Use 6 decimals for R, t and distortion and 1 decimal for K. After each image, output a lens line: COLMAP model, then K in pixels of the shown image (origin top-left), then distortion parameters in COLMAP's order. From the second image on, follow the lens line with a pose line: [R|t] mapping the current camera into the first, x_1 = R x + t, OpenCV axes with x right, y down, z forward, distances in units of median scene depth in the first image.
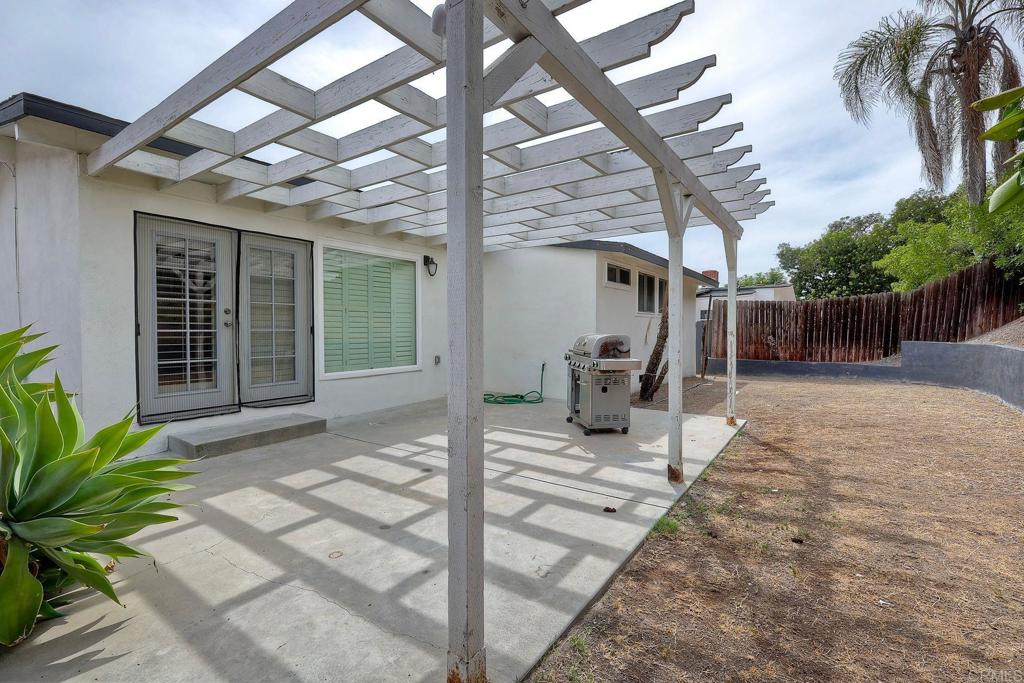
lens RADIAL K [[457.4, 0, 512.0], [0, 457.4, 341.5], [0, 0, 1]] dist [0.000436, 0.000195]
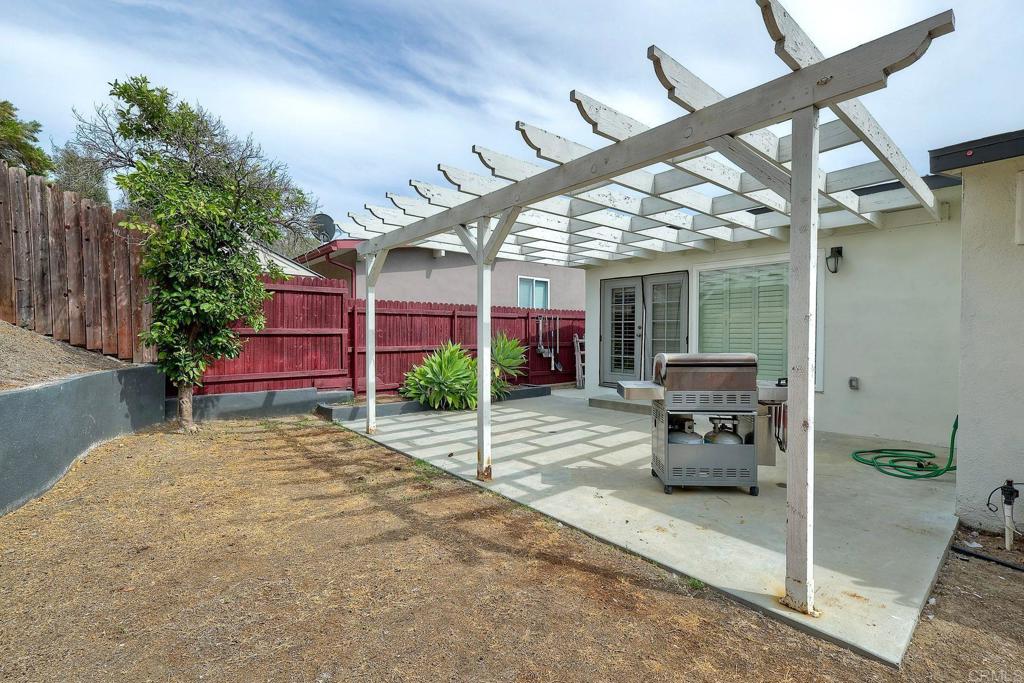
lens RADIAL K [[444.2, 0, 504.2], [0, 444.2, 337.2], [0, 0, 1]] dist [0.000705, 0.001158]
pose [[-0.264855, 0.008955, -0.964247, 1.241288], [-0.030363, 0.999384, 0.017622, -0.055865], [0.963810, 0.033945, -0.264420, 1.182446]]
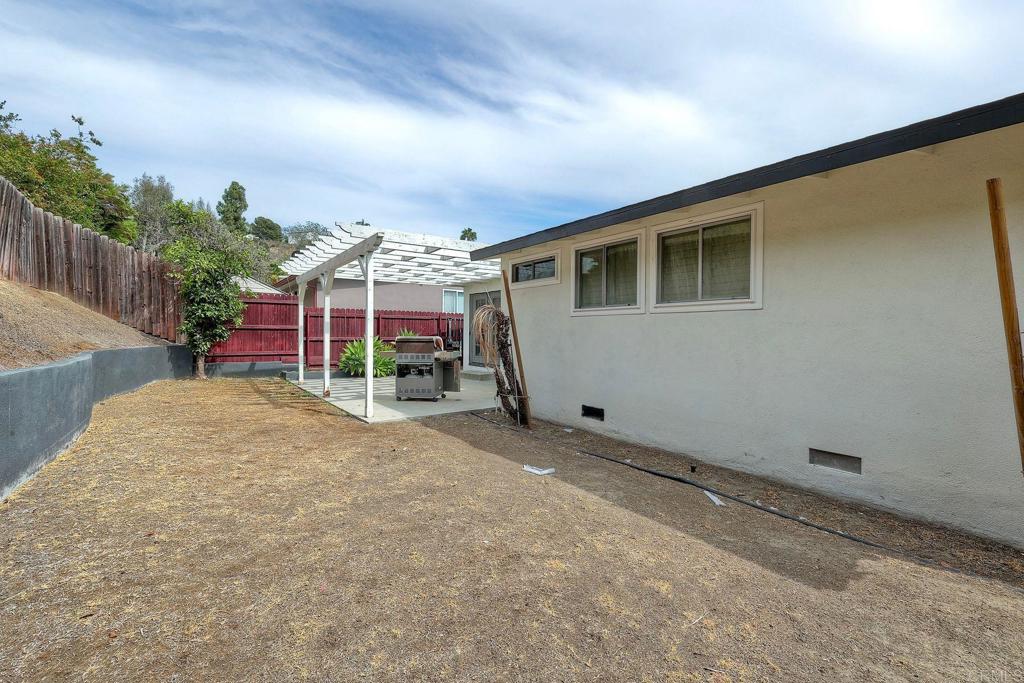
lens RADIAL K [[444.2, 0, 504.2], [0, 444.2, 337.2], [0, 0, 1]] dist [0.000705, 0.001158]
pose [[-0.346956, 0.005025, -0.937868, 1.971271], [-0.037057, 0.999131, 0.019062, -0.069728], [0.937149, 0.041369, -0.346469, 2.385674]]
